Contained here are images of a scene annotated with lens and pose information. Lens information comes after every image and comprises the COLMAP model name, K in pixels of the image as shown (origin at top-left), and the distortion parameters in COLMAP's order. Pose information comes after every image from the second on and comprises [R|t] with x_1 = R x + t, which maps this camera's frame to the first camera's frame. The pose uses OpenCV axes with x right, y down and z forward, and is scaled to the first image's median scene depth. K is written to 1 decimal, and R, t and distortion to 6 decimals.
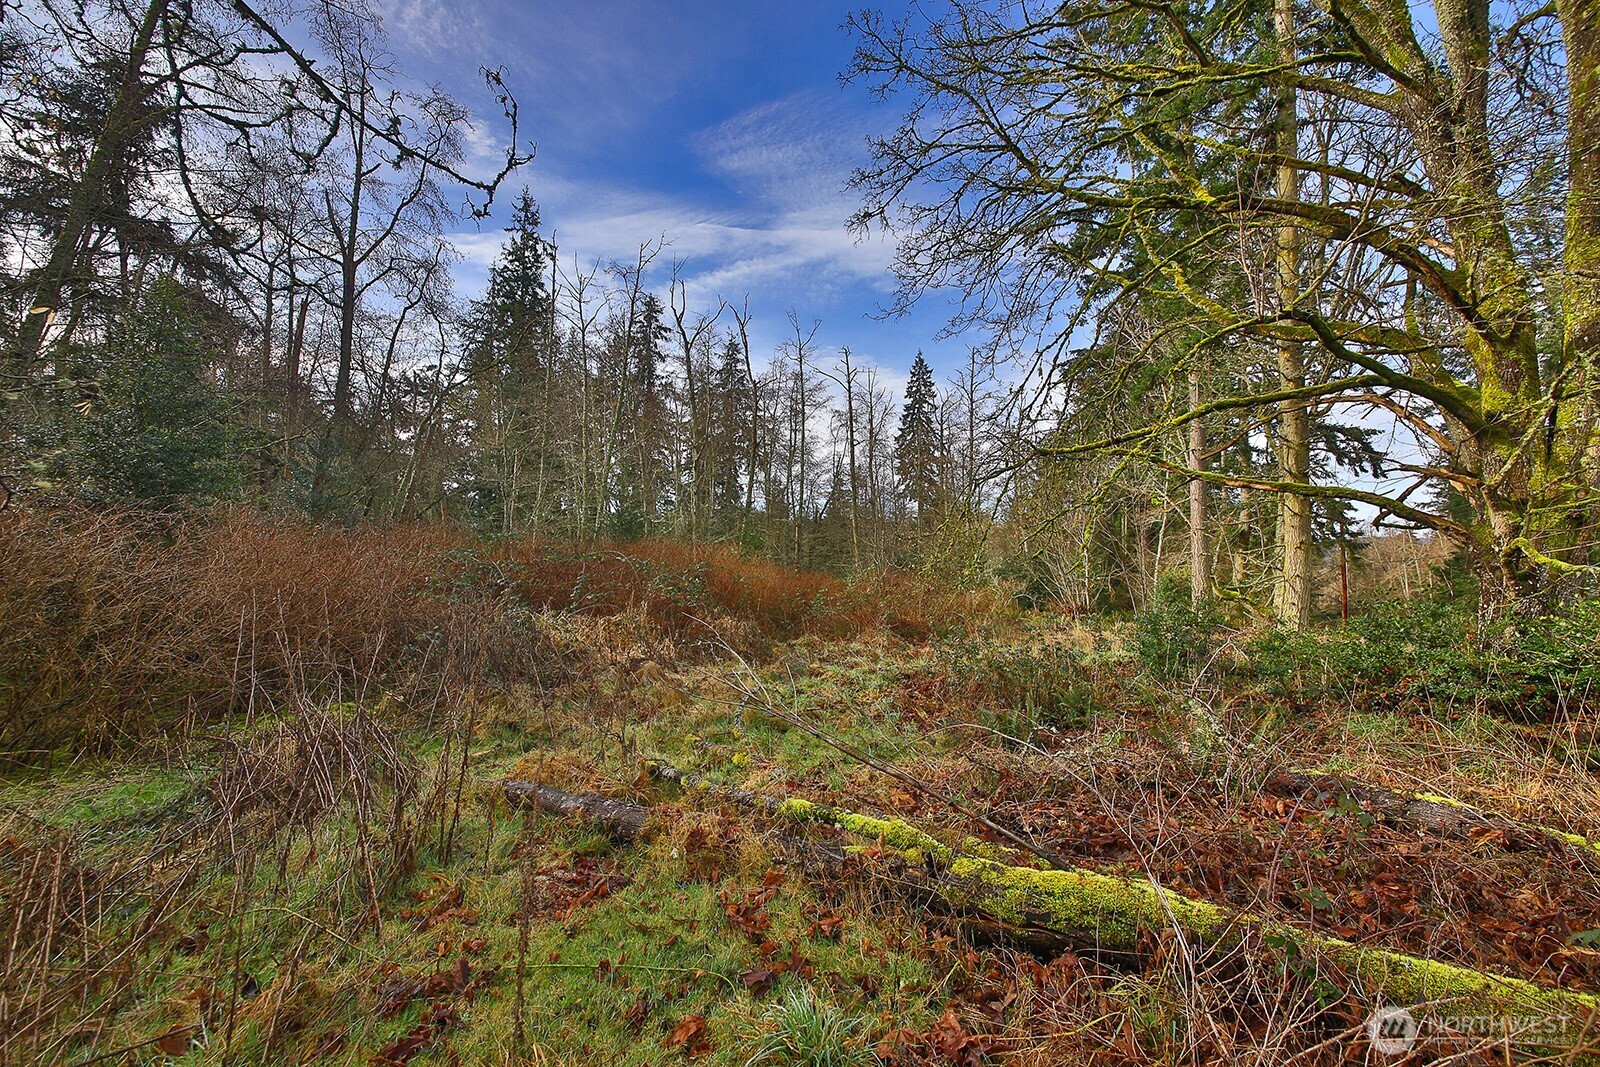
lens RADIAL K [[609.1, 0, 800.0], [0, 609.1, 533.5], [0, 0, 1]] dist [0.026503, -0.023475]
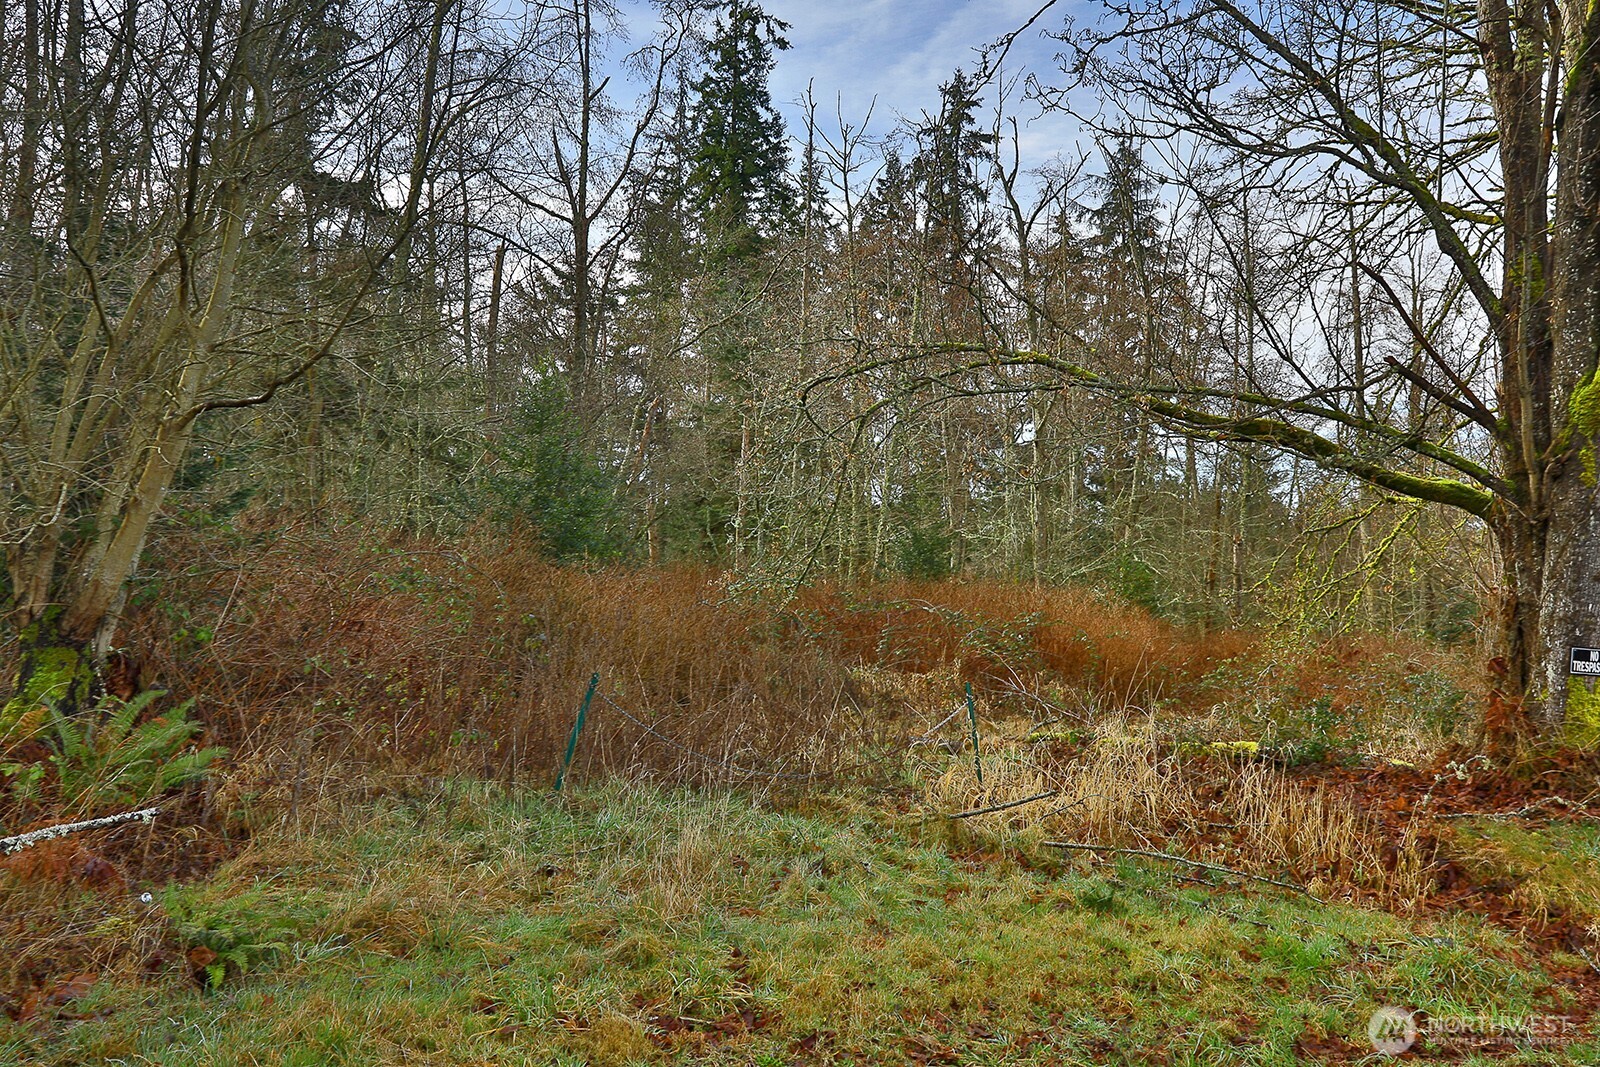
lens RADIAL K [[1463.2, 0, 800.0], [0, 1463.2, 533.5], [0, 0, 1]] dist [0.004372, 0.000987]
pose [[0.940070, -0.005008, -0.340944, 0.081761], [0.005060, 0.999987, -0.000736, -0.022587], [0.340943, -0.001033, 0.940083, -0.343613]]
